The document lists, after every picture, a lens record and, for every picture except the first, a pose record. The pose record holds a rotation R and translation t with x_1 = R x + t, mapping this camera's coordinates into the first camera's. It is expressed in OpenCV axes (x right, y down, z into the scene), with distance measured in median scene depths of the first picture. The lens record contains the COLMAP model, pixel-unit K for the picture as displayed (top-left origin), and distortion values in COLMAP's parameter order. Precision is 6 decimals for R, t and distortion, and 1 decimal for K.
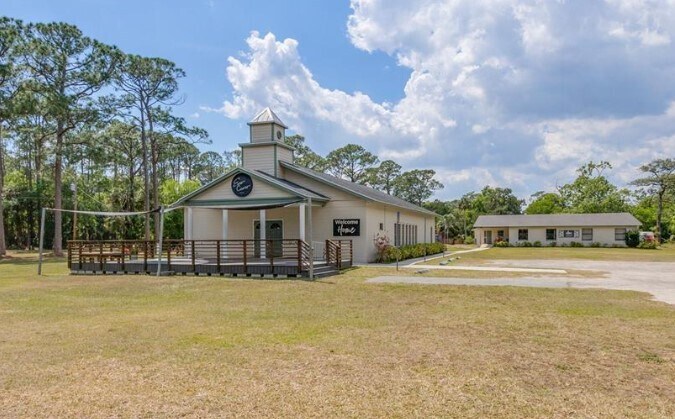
lens RADIAL K [[486.0, 0, 349.6], [0, 486.0, 243.0], [0, 0, 1]] dist [0.020093, -0.007268]
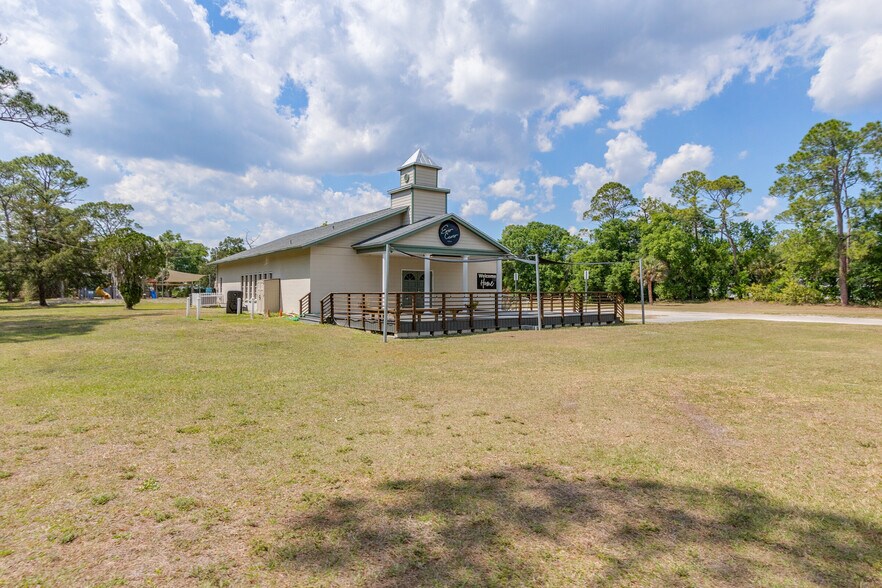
lens RADIAL K [[512.4, 0, 438.7], [0, 512.4, 286.3], [0, 0, 1]] dist [0.010211, -0.003287]
pose [[0.562991, 0.014241, 0.826341, -0.528251], [0.002082, 0.999824, -0.018649, 0.000267], [-0.826461, 0.012219, 0.562862, 0.238289]]
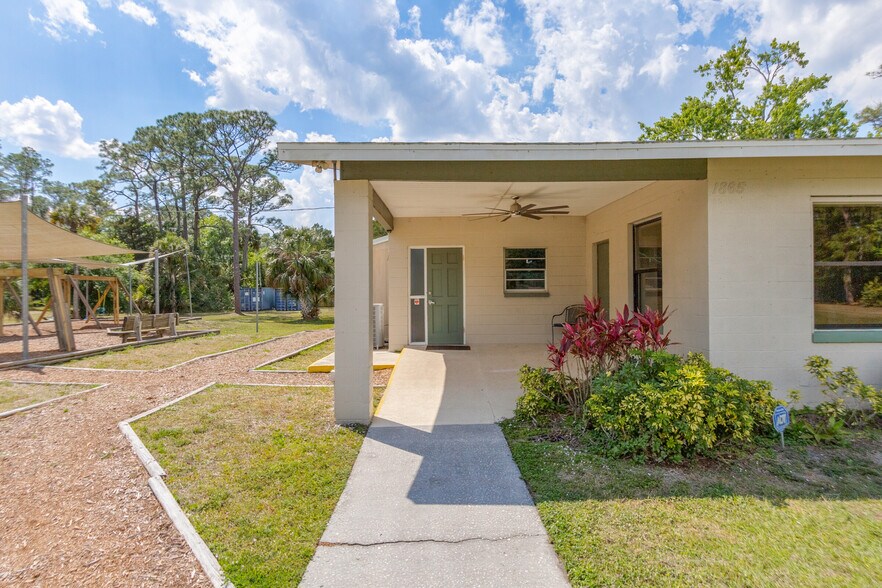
lens RADIAL K [[474.5, 0, 443.7], [0, 474.5, 295.3], [0, 0, 1]] dist [0.001653, 0.000120]
pose [[0.931683, -0.005630, 0.363228, 0.349068], [0.003626, 0.999974, 0.006197, -0.020113], [-0.363254, -0.004456, 0.931680, 1.287165]]
